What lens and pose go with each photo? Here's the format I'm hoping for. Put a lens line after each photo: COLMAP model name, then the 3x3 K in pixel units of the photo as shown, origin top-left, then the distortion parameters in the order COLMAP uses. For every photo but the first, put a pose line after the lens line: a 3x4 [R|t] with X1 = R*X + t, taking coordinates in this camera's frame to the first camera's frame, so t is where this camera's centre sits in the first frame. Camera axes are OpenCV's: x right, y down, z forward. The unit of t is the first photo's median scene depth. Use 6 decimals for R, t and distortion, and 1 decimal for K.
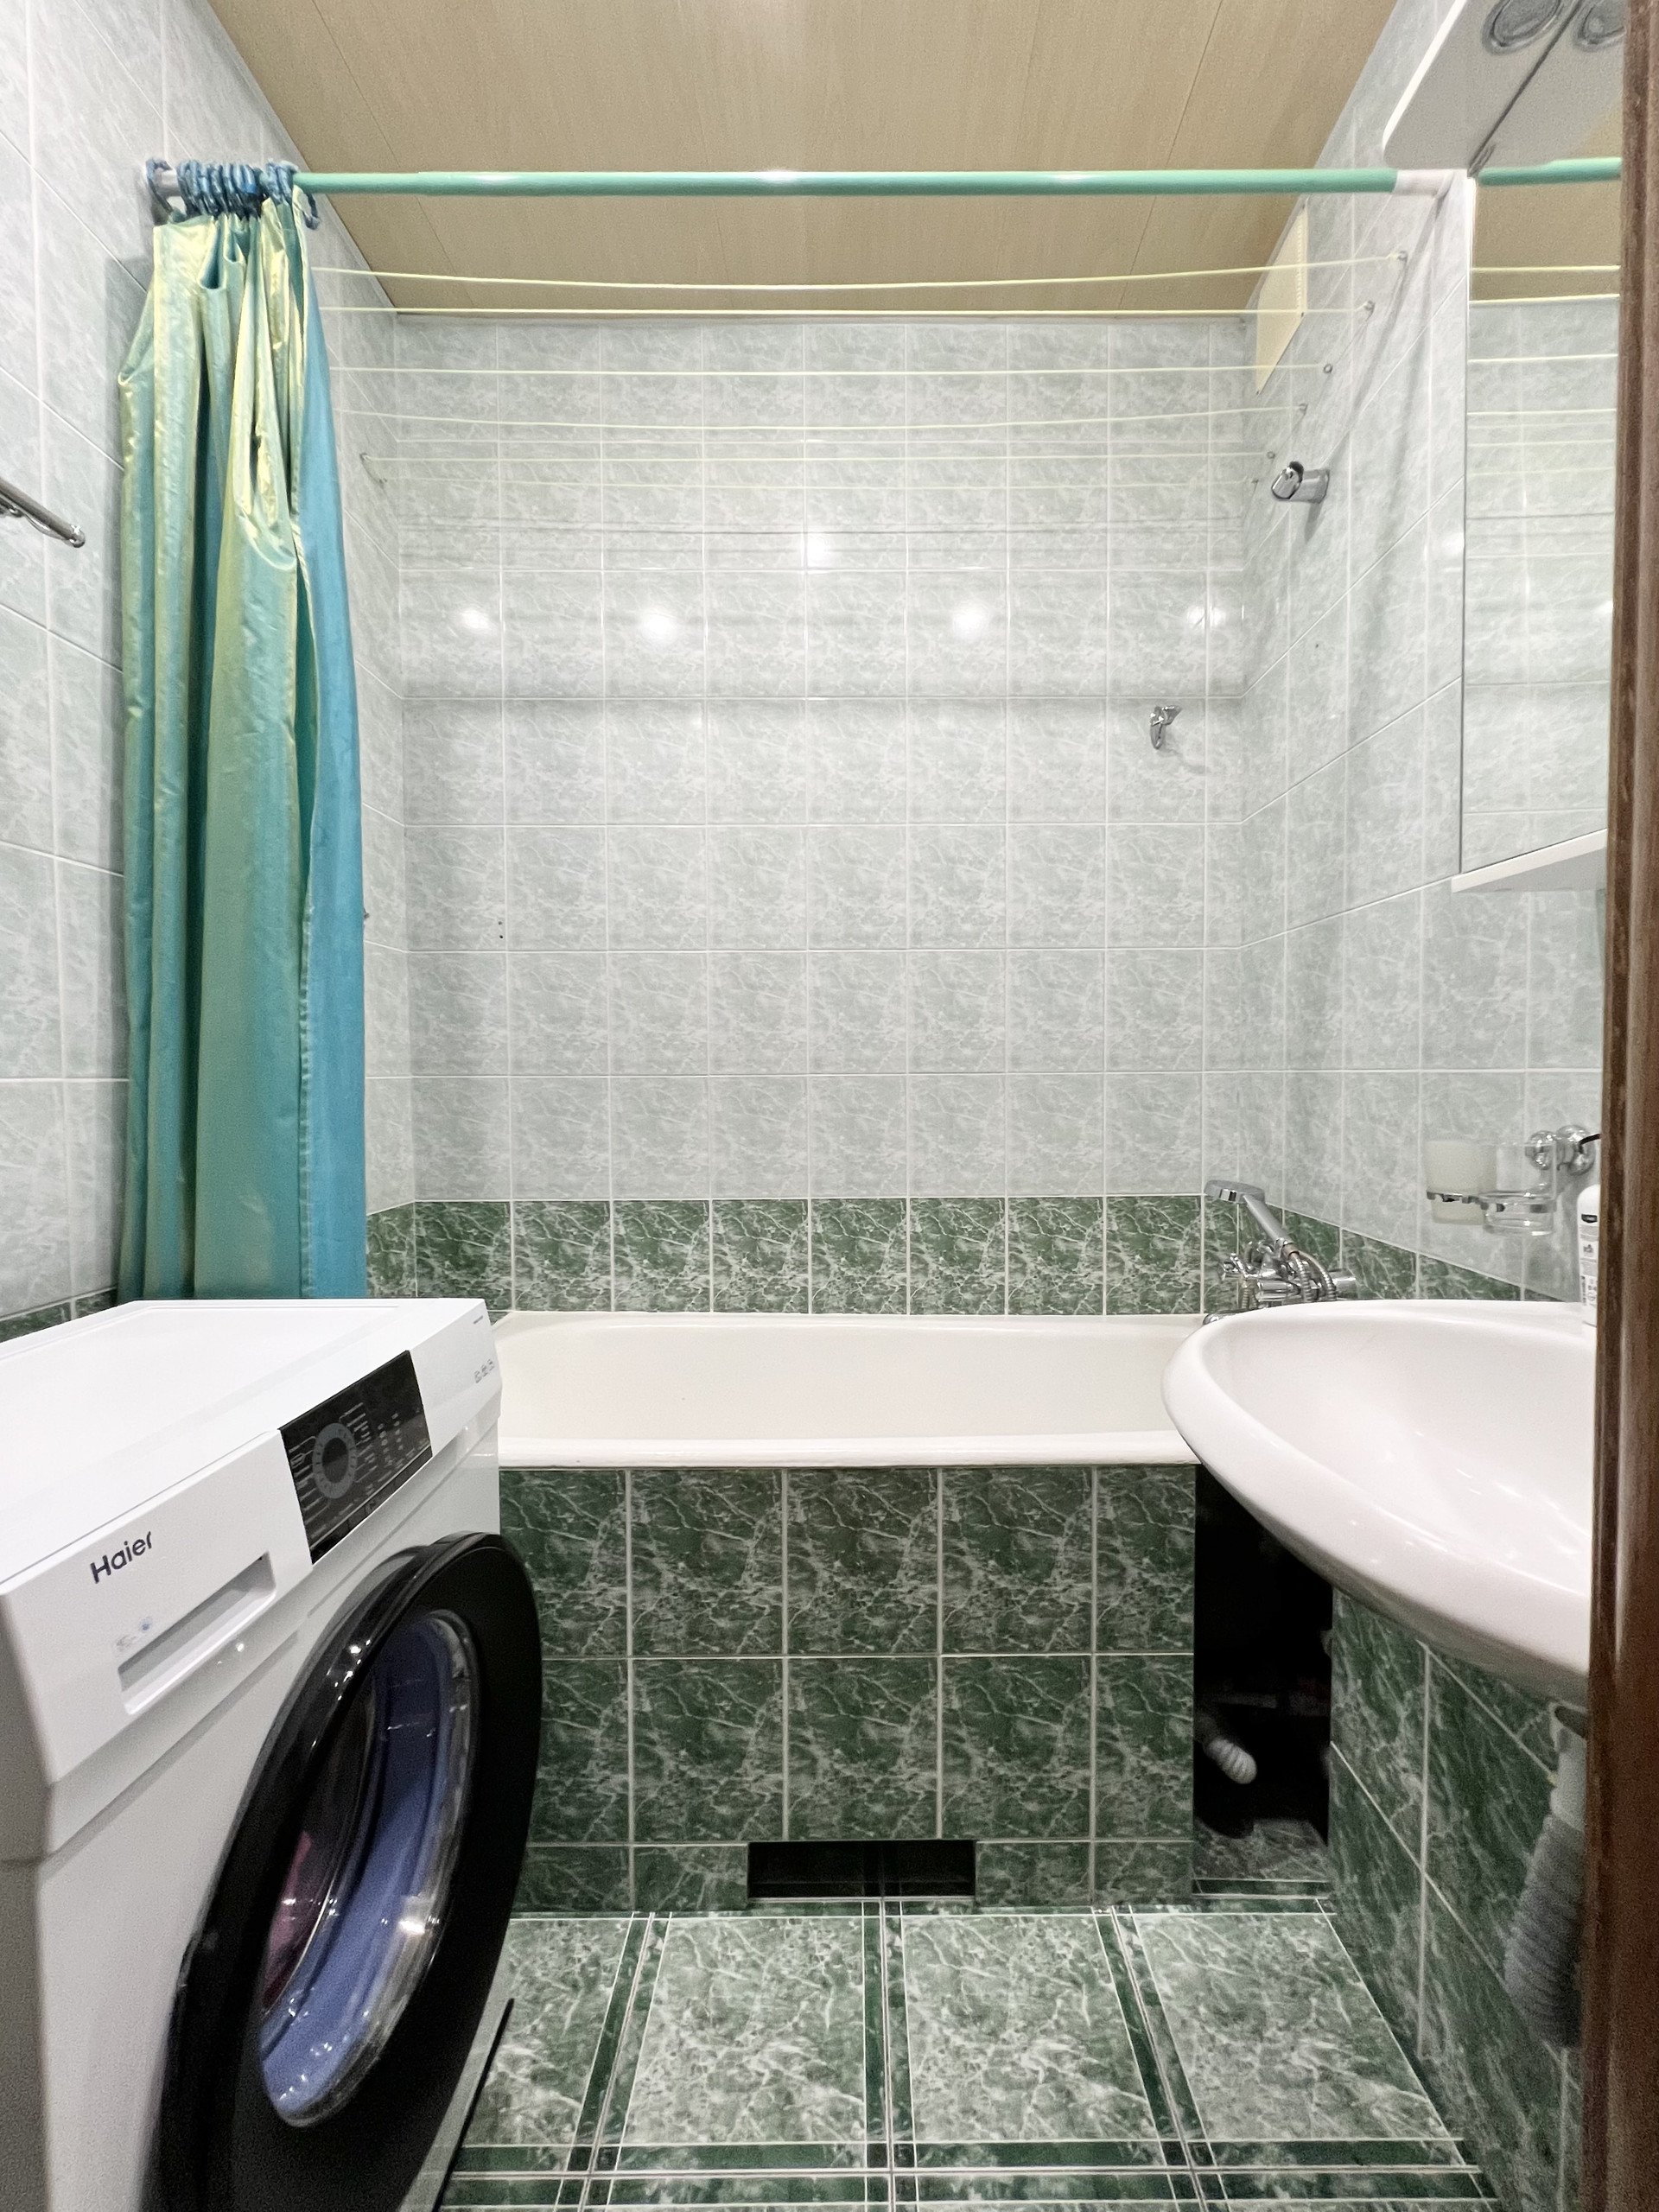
lens RADIAL K [[916.6, 0, 868.4], [0, 916.6, 1112.6], [0, 0, 1]] dist [0.000309, 0.000515]
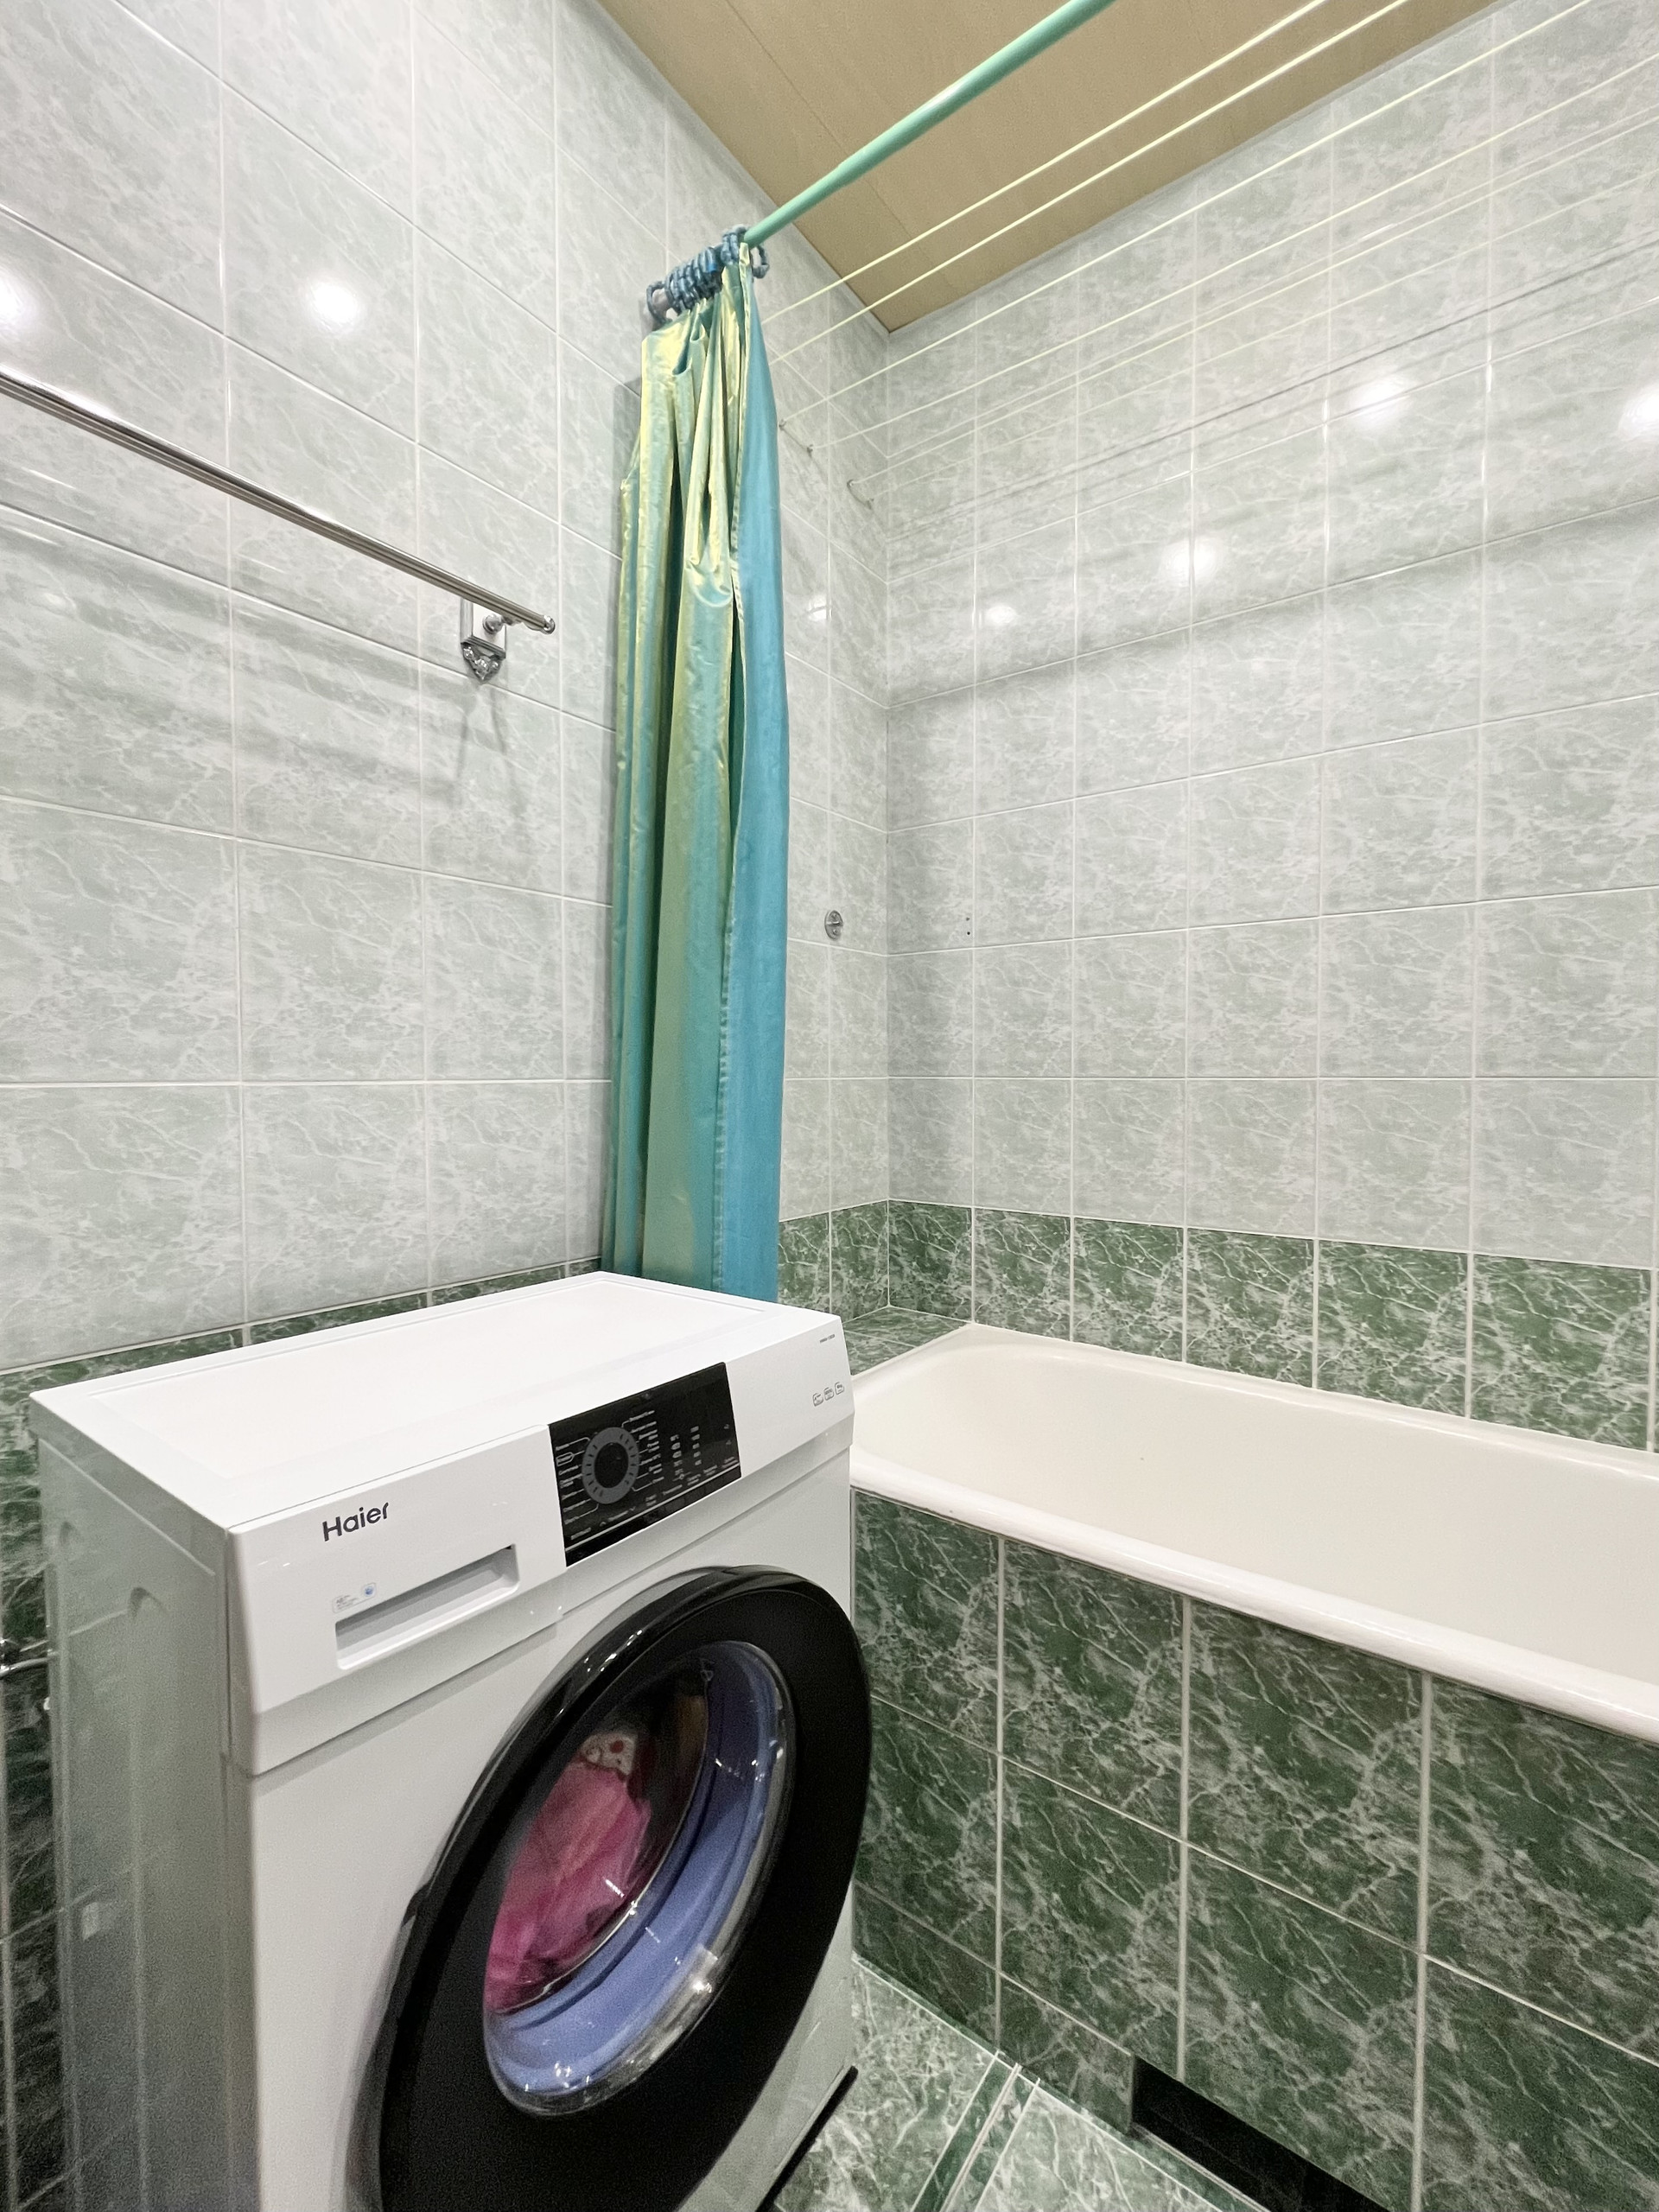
lens RADIAL K [[950.7, 0, 829.5], [0, 950.7, 1106.0], [0, 0, 1]] dist [-0.000624, 0.000918]
pose [[0.799592, 0.024546, -0.600041, 0.133161], [-0.028061, 0.999600, 0.003498, -0.014459], [0.599887, 0.014040, 0.799961, 0.179201]]
